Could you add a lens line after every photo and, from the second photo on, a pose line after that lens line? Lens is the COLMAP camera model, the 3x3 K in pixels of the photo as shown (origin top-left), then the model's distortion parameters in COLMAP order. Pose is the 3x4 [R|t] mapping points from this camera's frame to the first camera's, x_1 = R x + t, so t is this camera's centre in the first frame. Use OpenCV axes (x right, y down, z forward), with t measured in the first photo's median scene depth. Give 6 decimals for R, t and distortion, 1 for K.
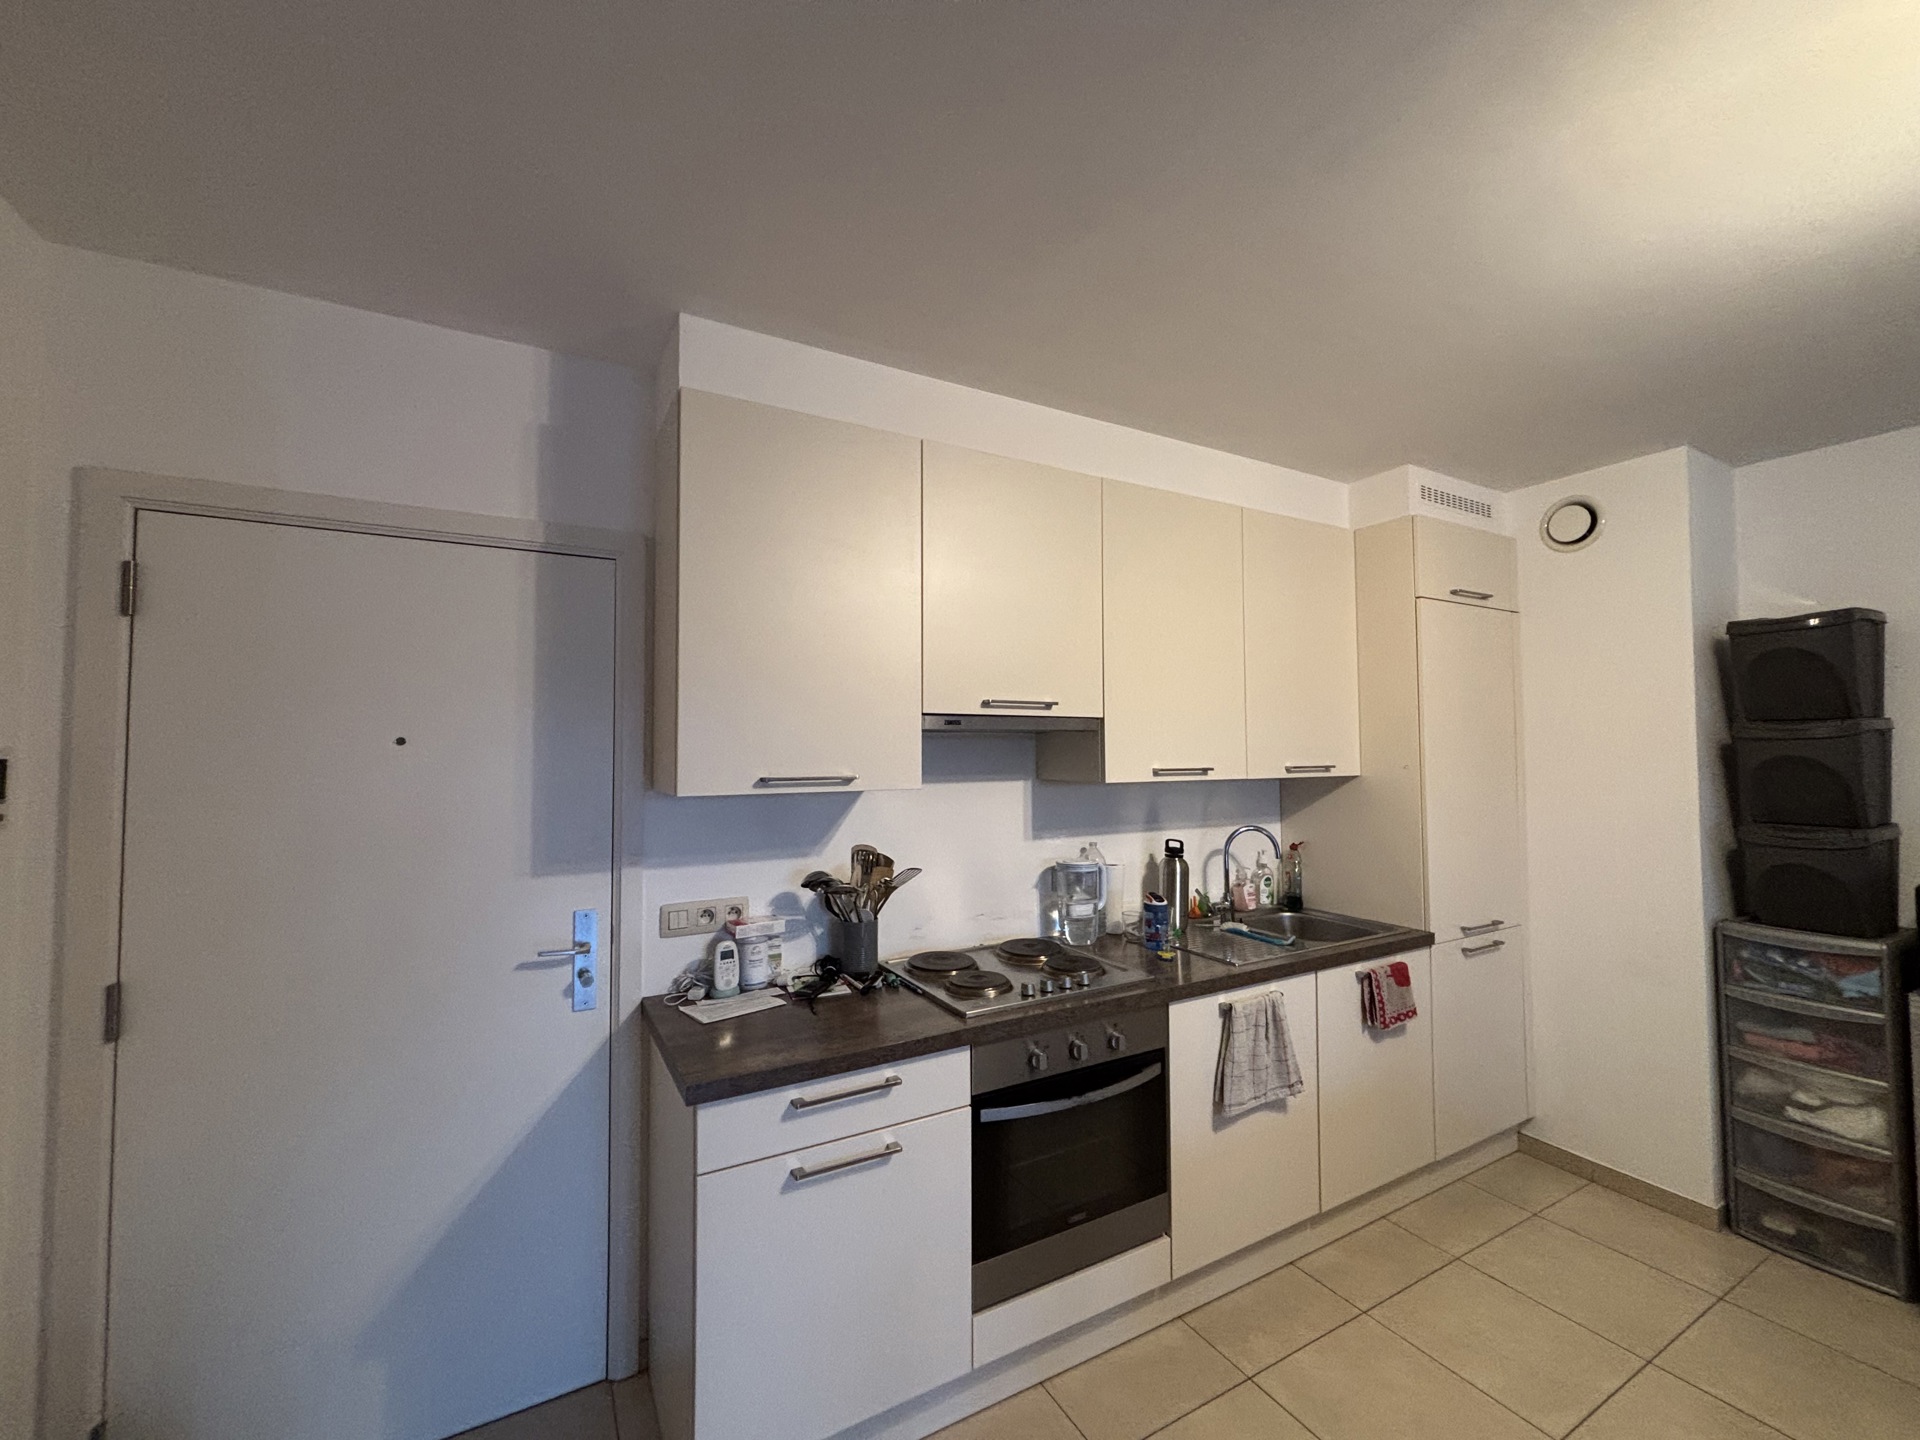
lens RADIAL K [[778.6, 0, 955.8], [0, 778.6, 720.2], [0, 0, 1]] dist [-0.009204, 0.004240]
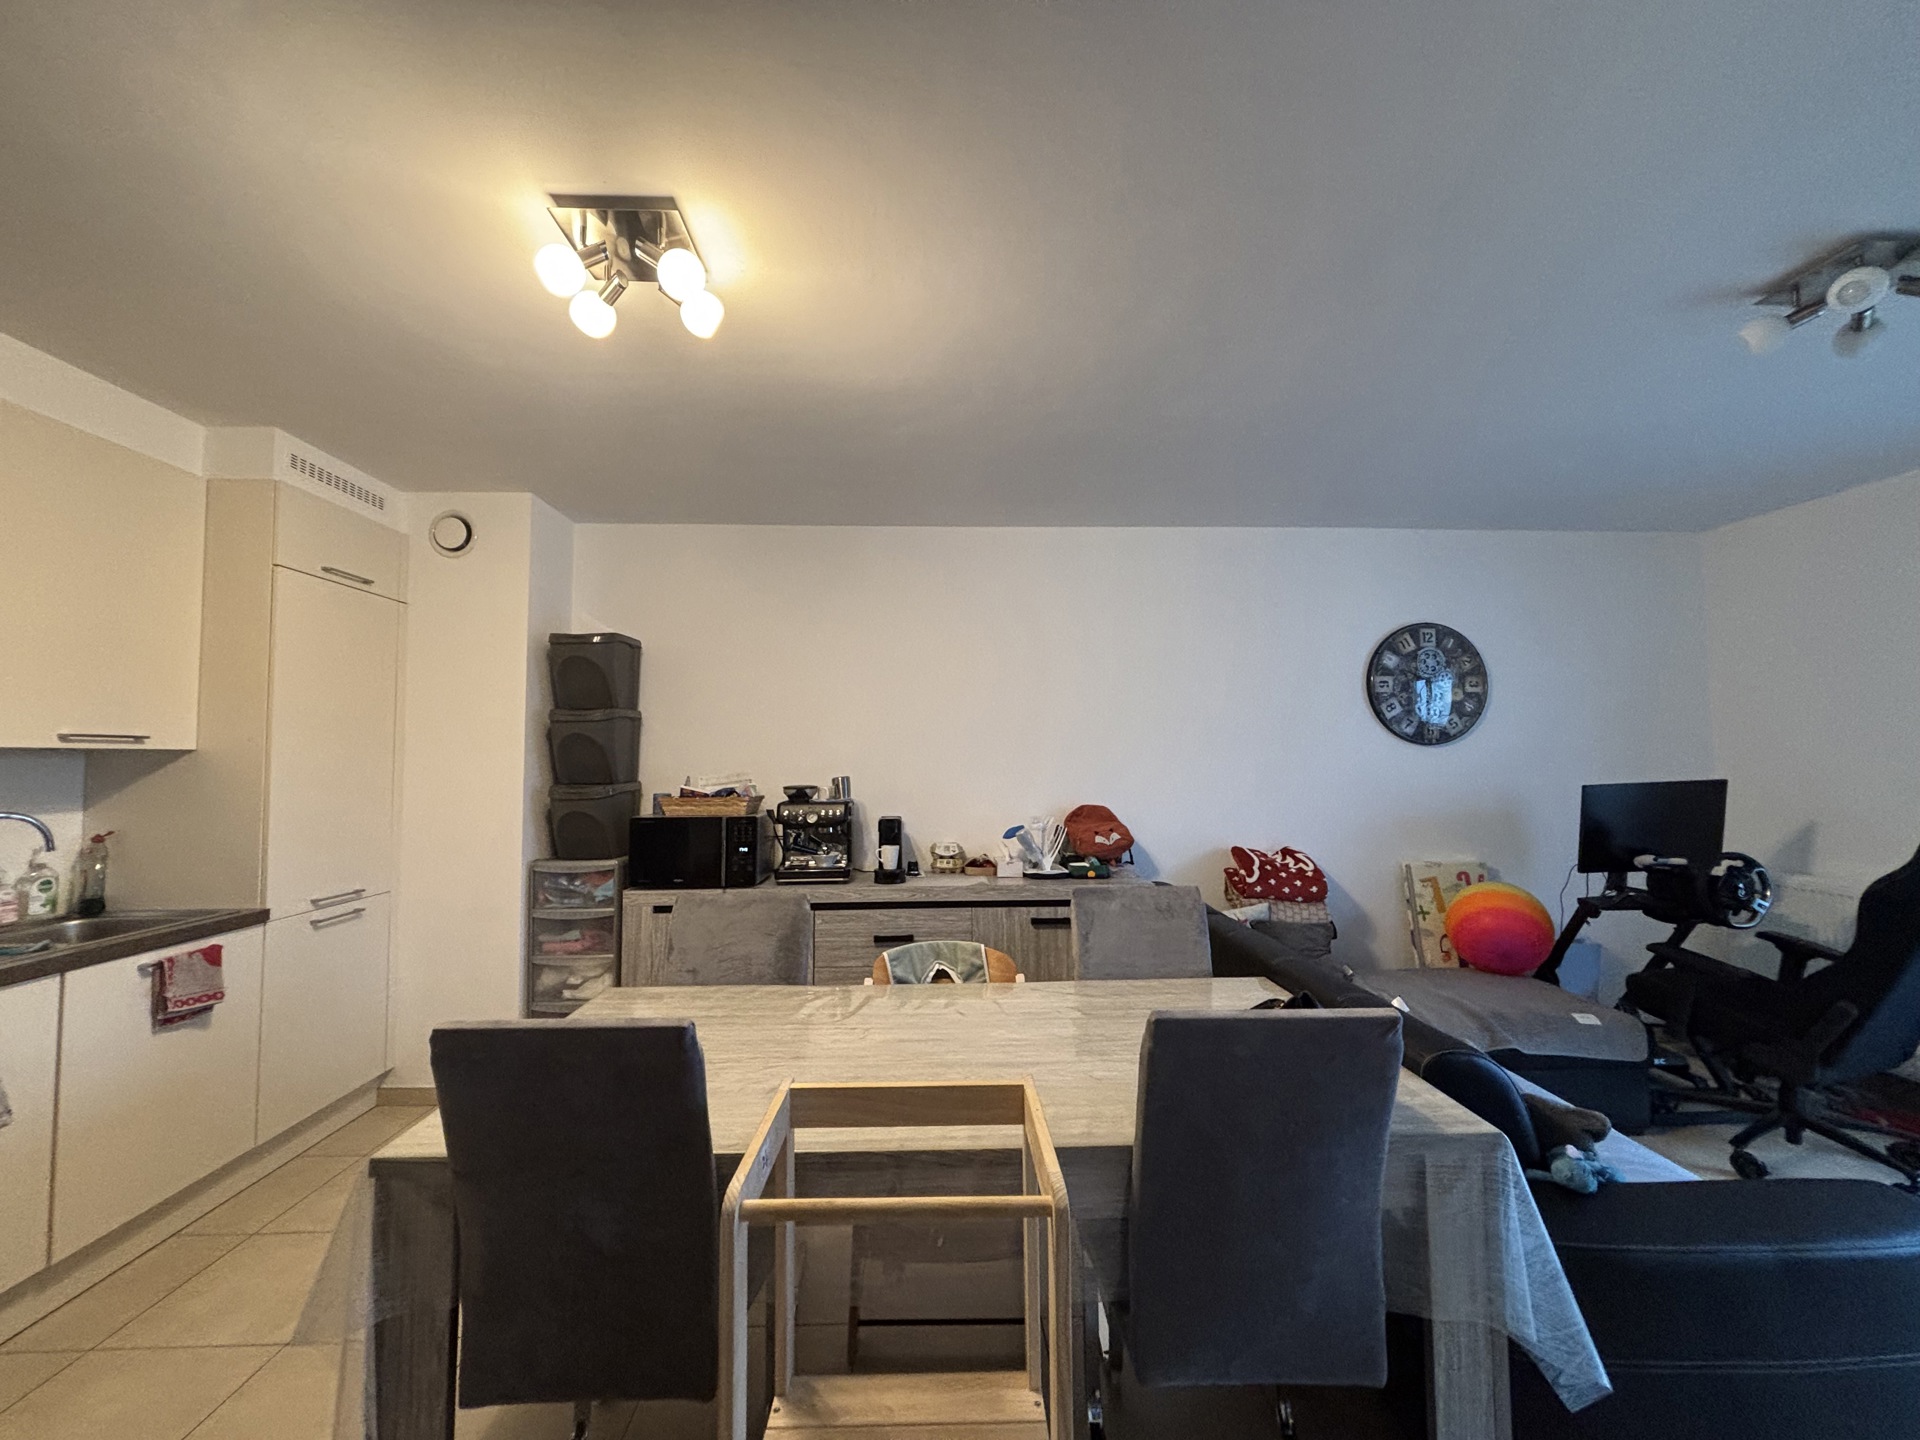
lens RADIAL K [[778.6, 0, 955.8], [0, 778.6, 720.2], [0, 0, 1]] dist [-0.009204, 0.004240]
pose [[0.454709, 0.047548, 0.889370, 0.138517], [-0.030552, 0.998819, -0.037779, 0.050517], [-0.890116, -0.009994, 0.455625, -0.219193]]
